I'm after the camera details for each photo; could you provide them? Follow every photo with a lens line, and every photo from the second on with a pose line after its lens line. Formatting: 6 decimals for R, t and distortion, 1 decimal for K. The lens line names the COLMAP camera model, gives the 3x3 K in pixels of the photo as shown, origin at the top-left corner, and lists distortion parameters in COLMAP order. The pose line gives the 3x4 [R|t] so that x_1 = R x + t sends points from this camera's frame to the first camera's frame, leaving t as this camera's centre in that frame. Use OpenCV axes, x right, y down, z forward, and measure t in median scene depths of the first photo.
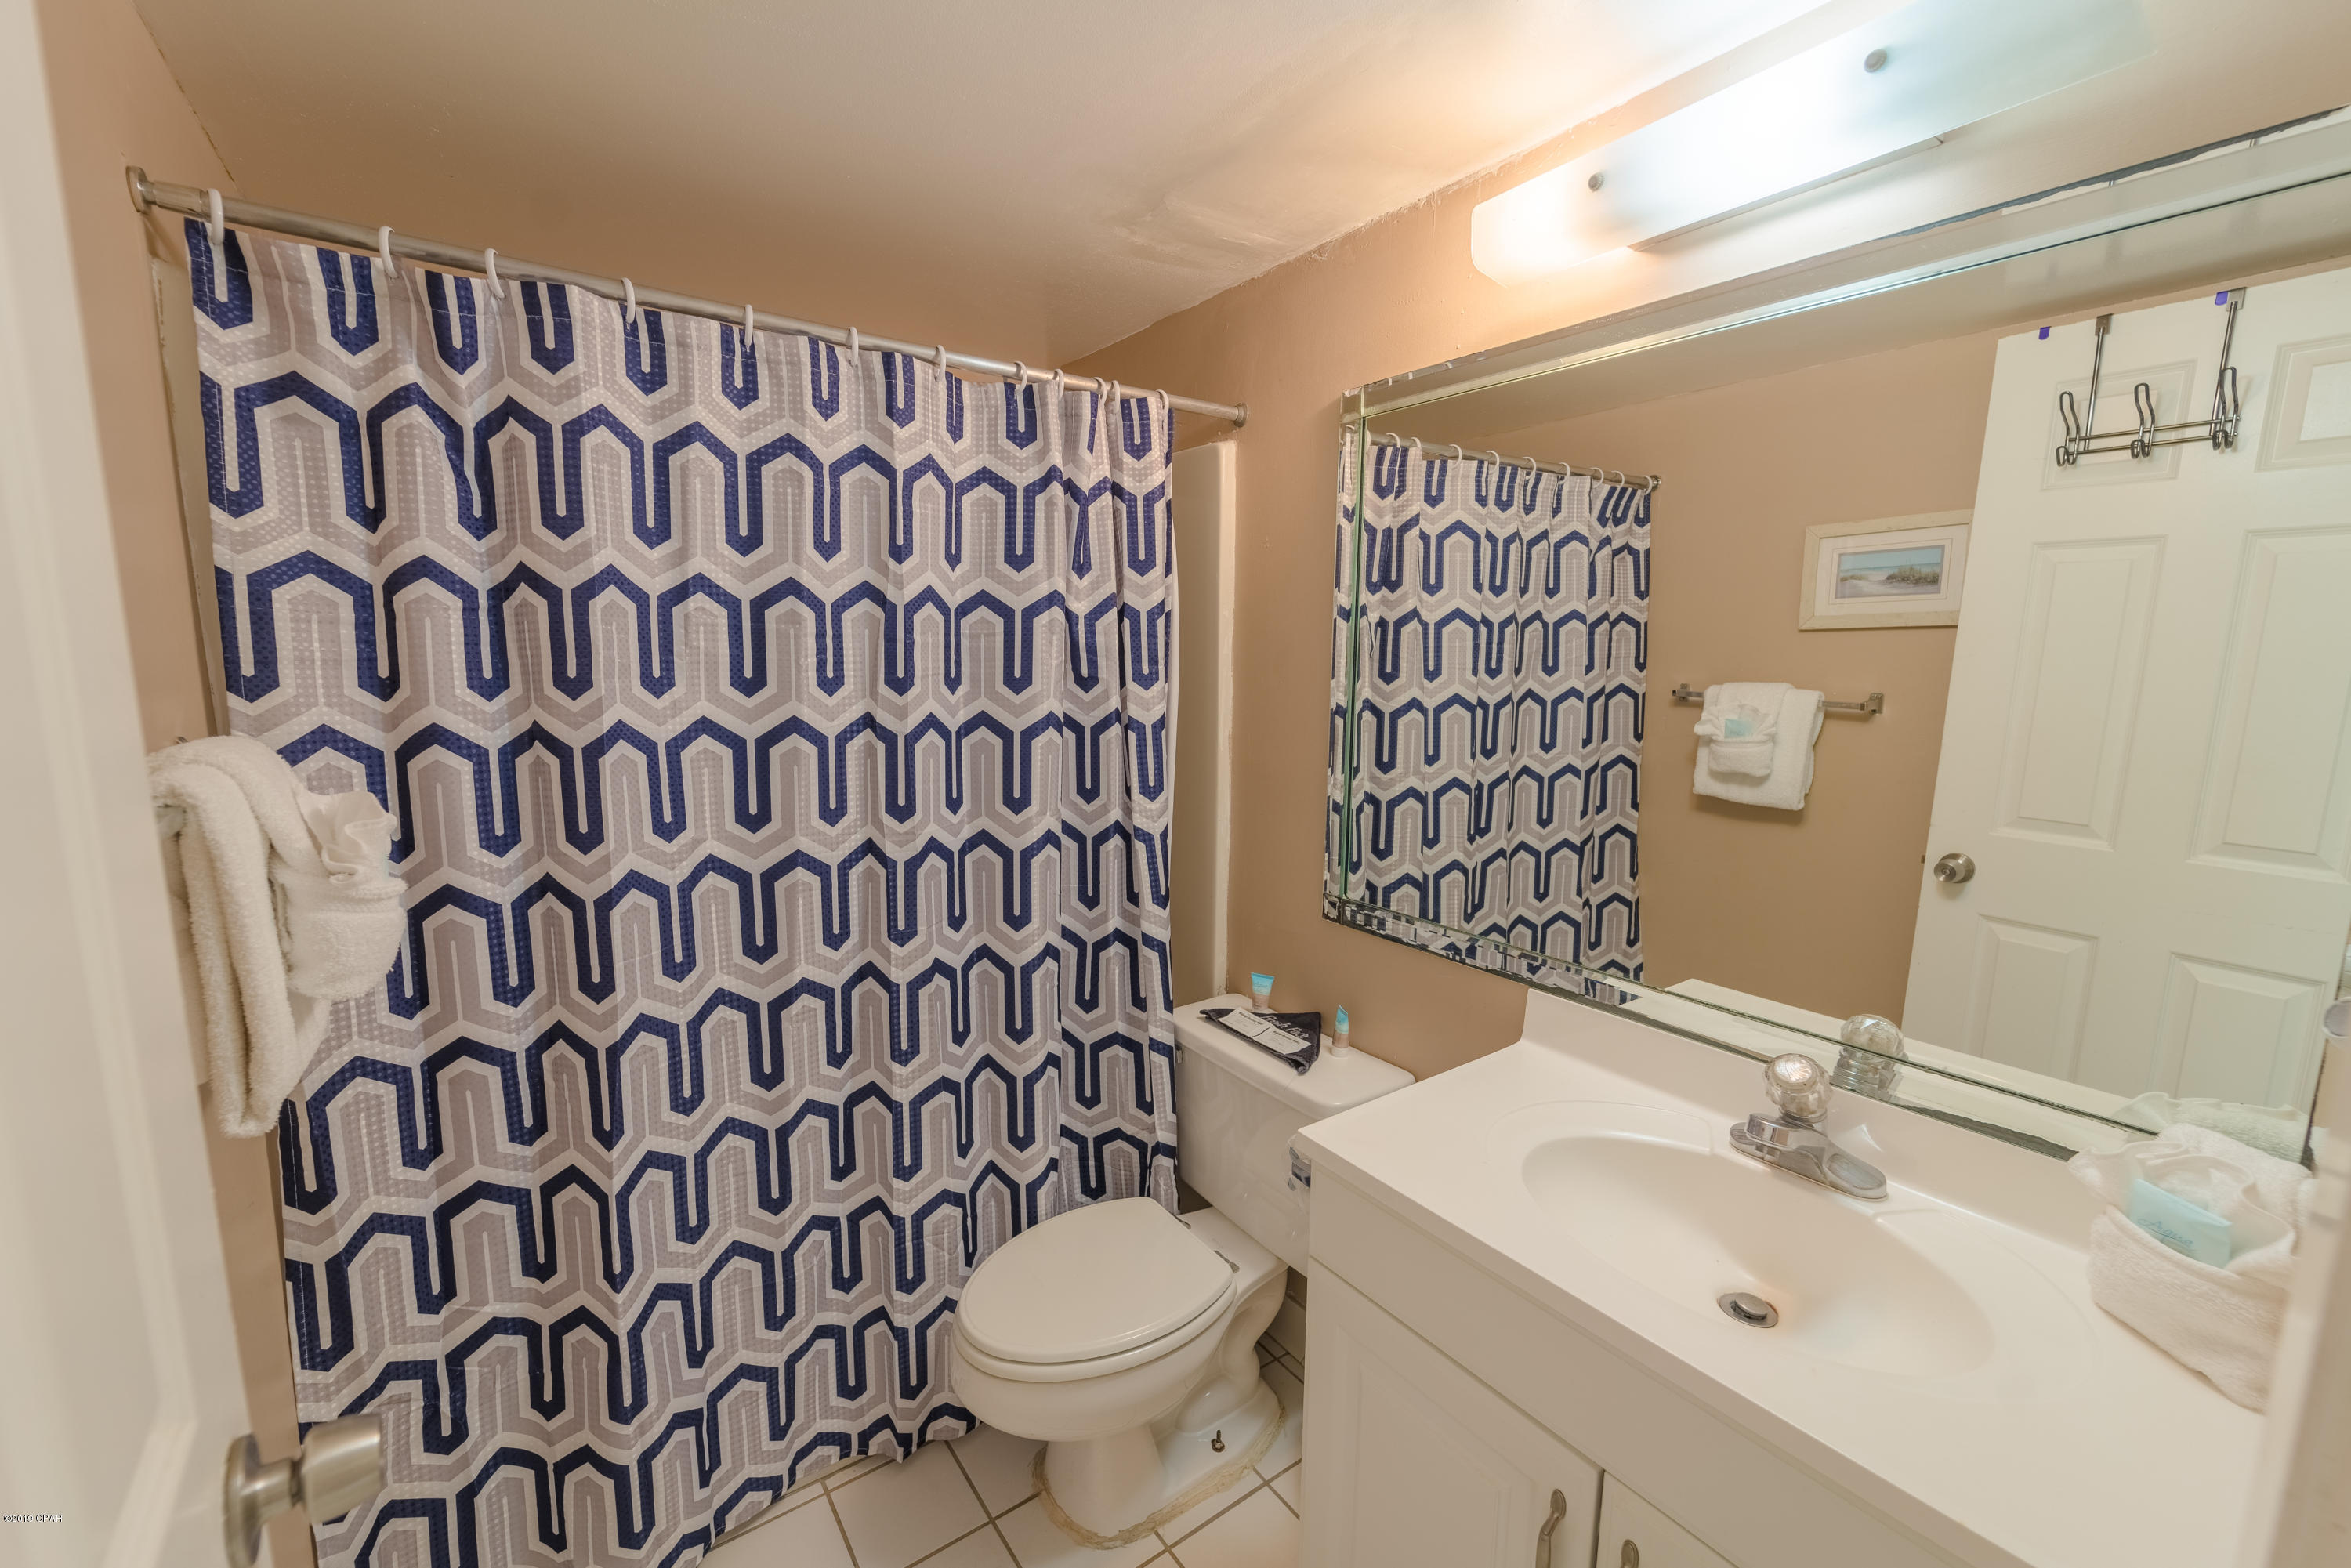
lens RADIAL K [[956.5, 0, 1173.4], [0, 956.5, 773.5], [0, 0, 1]] dist [-0.001027, -0.001394]
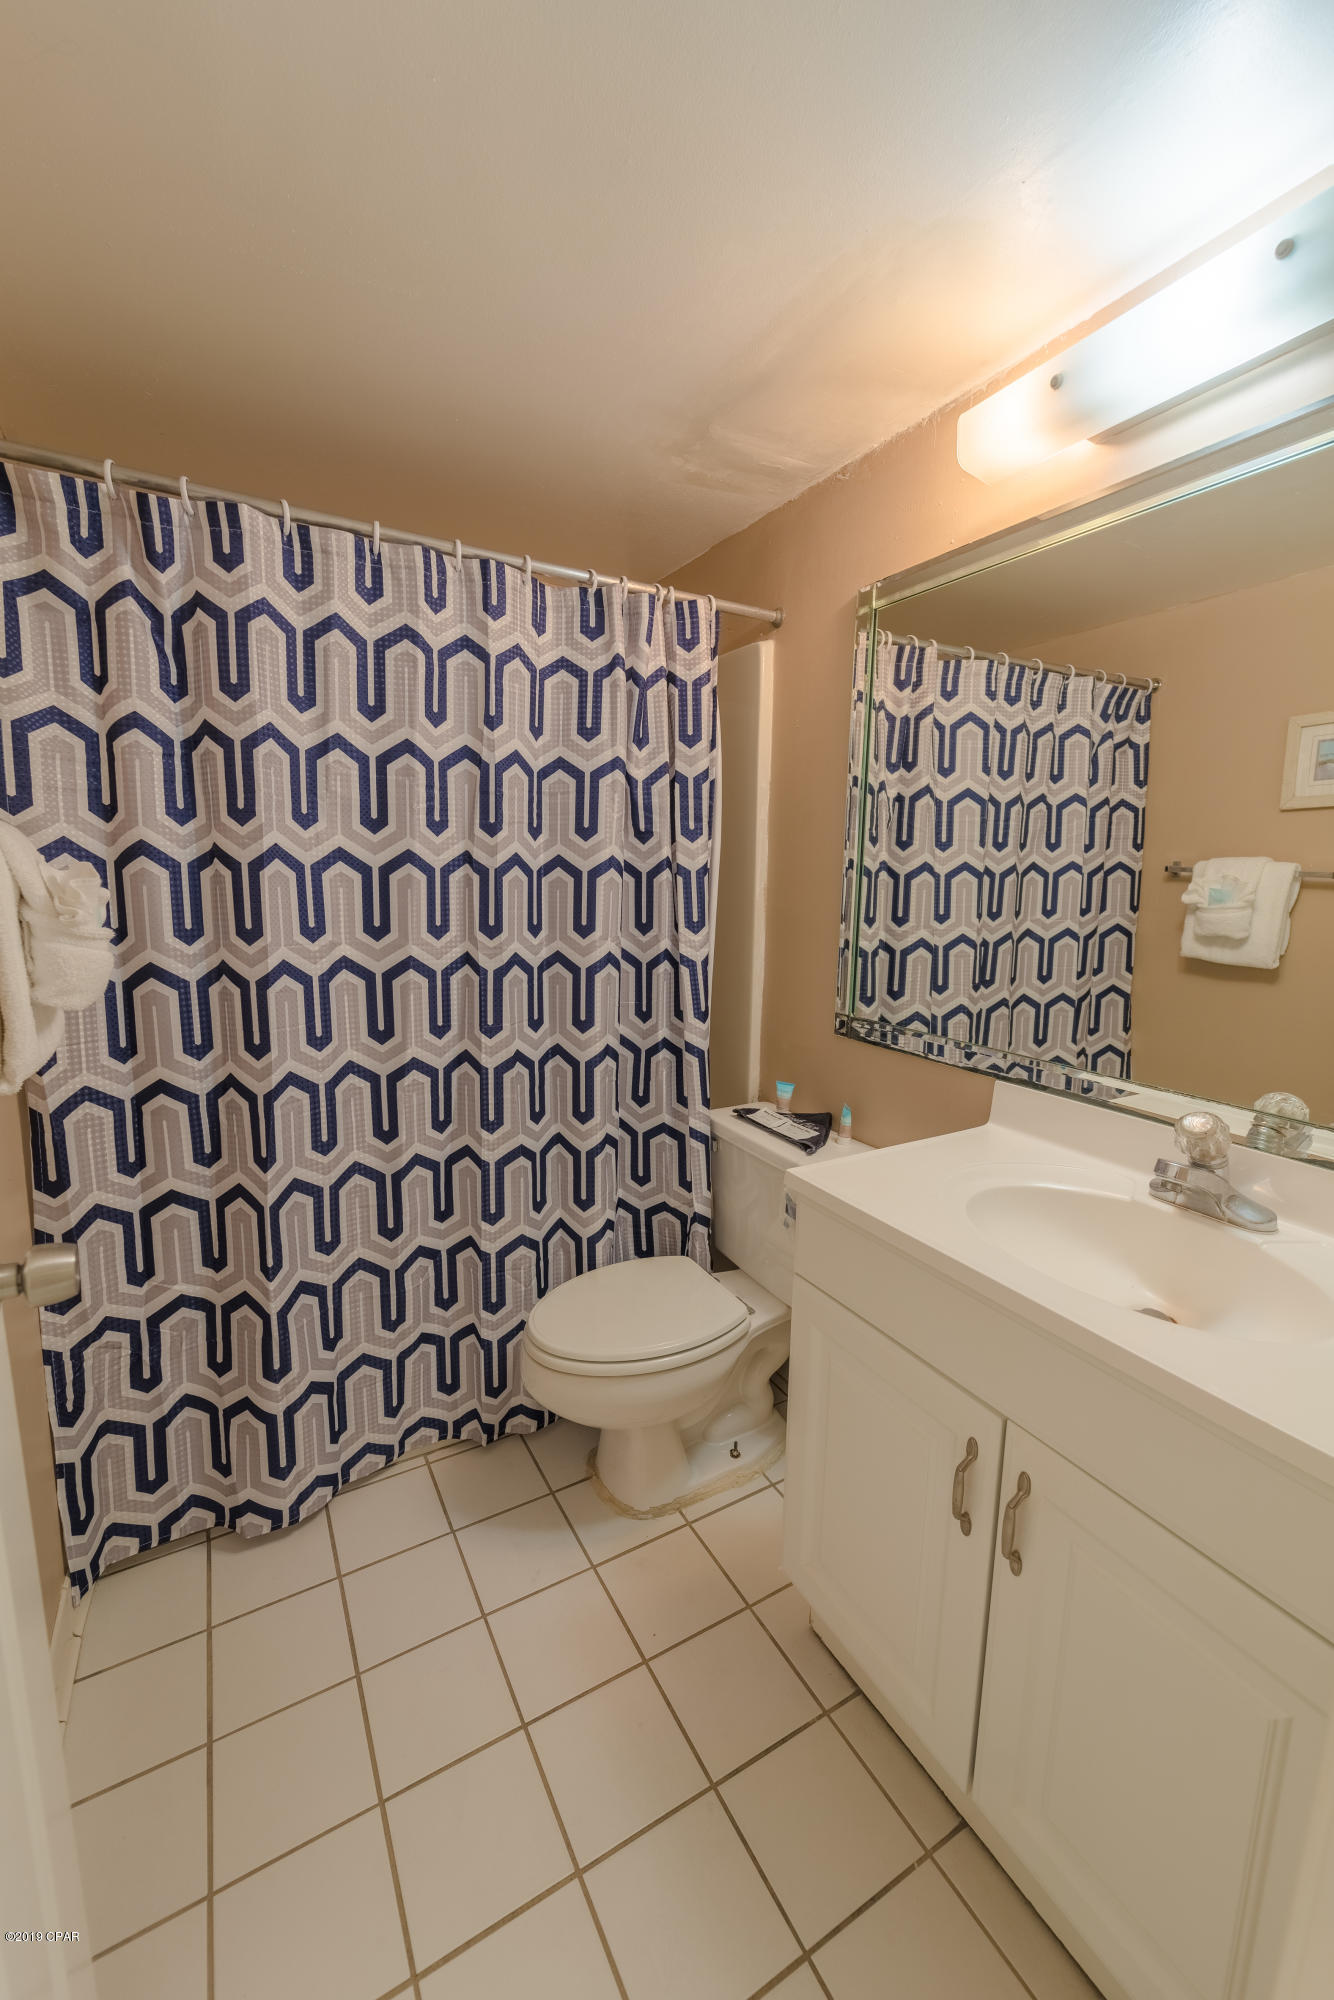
lens RADIAL K [[813.8, 0, 680.6], [0, 813.8, 996.9], [0, 0, 1]] dist [-0.001027, -0.001394]
pose [[0.995019, 0.022732, -0.097059, 0.070464], [-0.020945, 0.999592, 0.019400, 0.102068], [0.097460, -0.017271, 0.995090, -0.046071]]
